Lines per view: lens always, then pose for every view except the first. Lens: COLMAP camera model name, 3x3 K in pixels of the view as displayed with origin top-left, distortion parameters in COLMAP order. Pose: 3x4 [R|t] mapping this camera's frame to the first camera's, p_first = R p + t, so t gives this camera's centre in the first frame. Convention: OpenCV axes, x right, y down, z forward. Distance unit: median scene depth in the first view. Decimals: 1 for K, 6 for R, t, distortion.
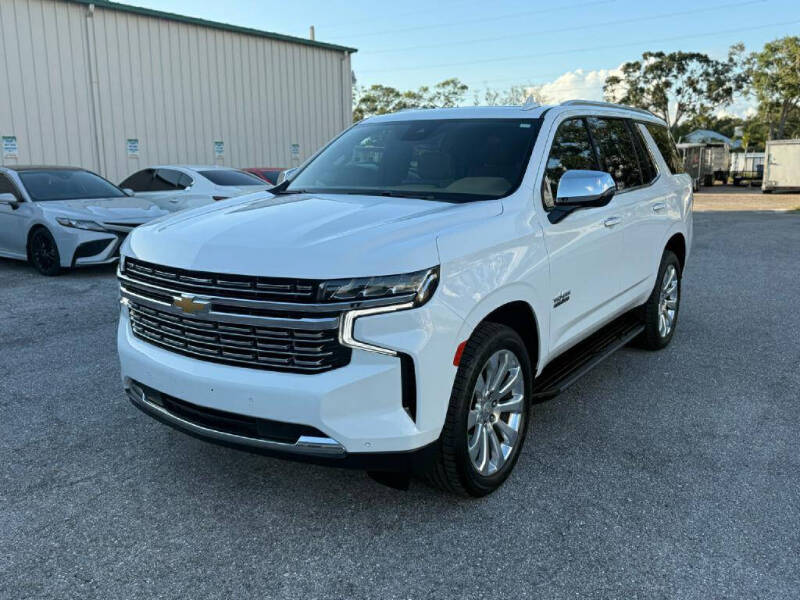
lens RADIAL K [[695.3, 0, 398.4], [0, 695.3, 304.5], [0, 0, 1]] dist [0.034716, -0.071223]
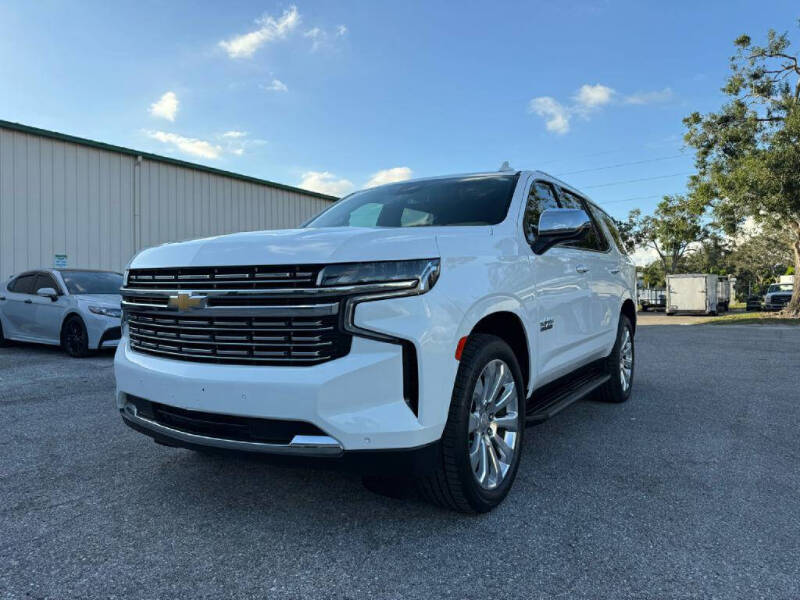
lens RADIAL K [[563.8, 0, 403.4], [0, 563.8, 294.6], [0, 0, 1]] dist [-0.011572, 0.005615]
pose [[0.999087, 0.006673, 0.042206, -0.023097], [0.001900, 0.979817, -0.199887, 0.133726], [-0.042688, 0.199785, 0.978909, 0.181355]]
